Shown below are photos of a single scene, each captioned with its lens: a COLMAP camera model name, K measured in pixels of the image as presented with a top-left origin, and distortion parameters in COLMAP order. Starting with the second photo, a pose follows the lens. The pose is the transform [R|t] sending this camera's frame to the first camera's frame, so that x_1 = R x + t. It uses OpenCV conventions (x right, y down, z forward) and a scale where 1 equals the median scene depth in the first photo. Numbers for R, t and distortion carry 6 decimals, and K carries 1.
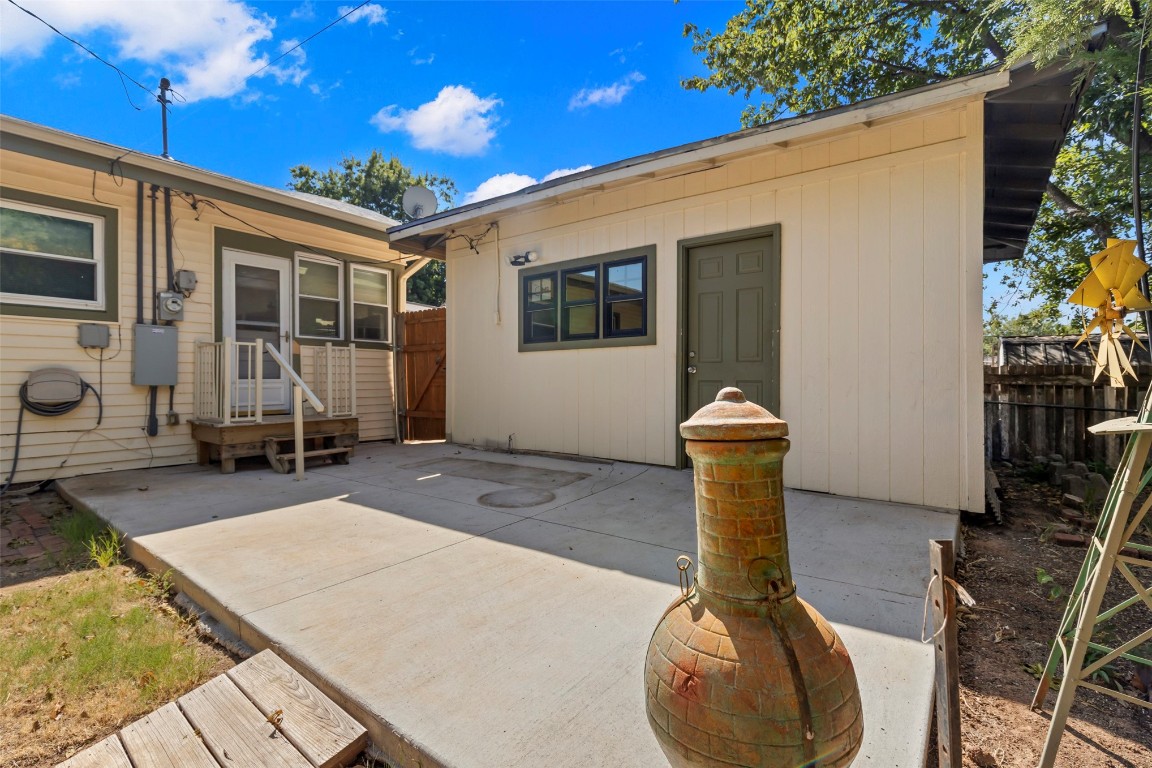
lens RADIAL K [[520.6, 0, 576.1], [0, 520.6, 382.8], [0, 0, 1]] dist [0.008457, 0.000558]
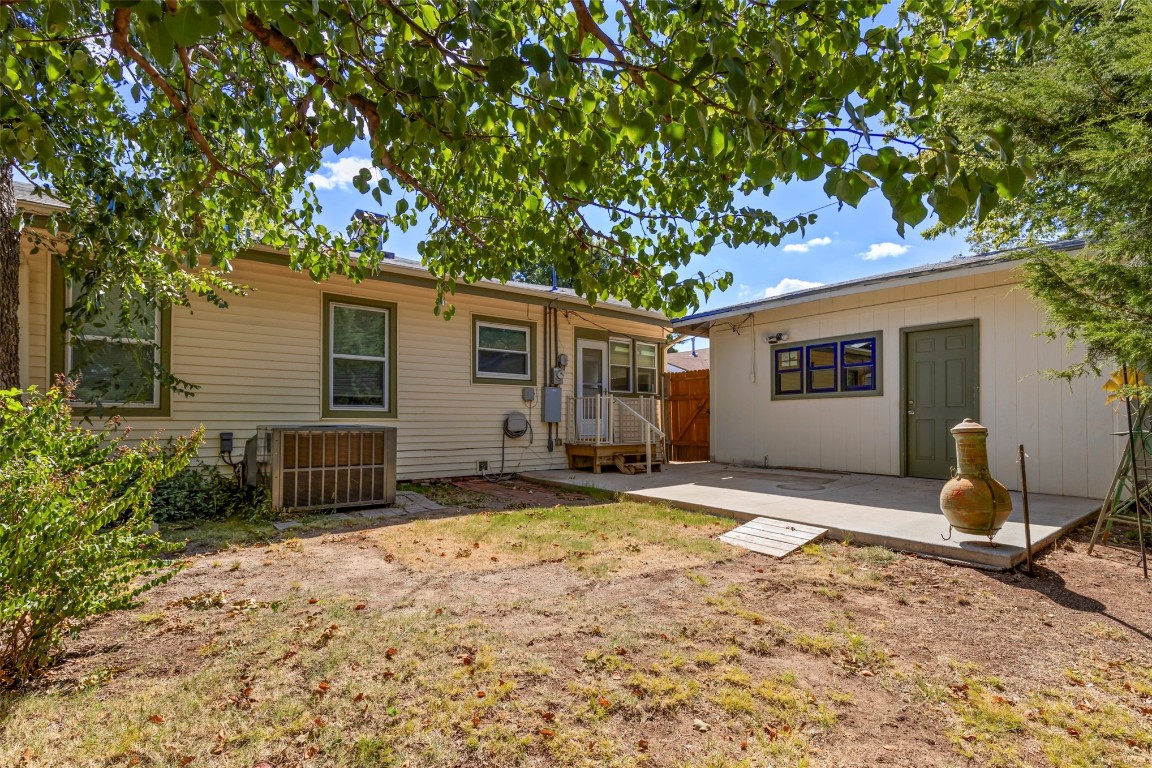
lens RADIAL K [[520.6, 0, 577.1], [0, 520.6, 414.7], [0, 0, 1]] dist [0.008457, 0.000558]
pose [[0.962687, -0.001741, -0.270612, -0.261927], [-0.003685, 0.999802, -0.019544, 0.013618], [0.270592, 0.019812, 0.962490, -0.632792]]
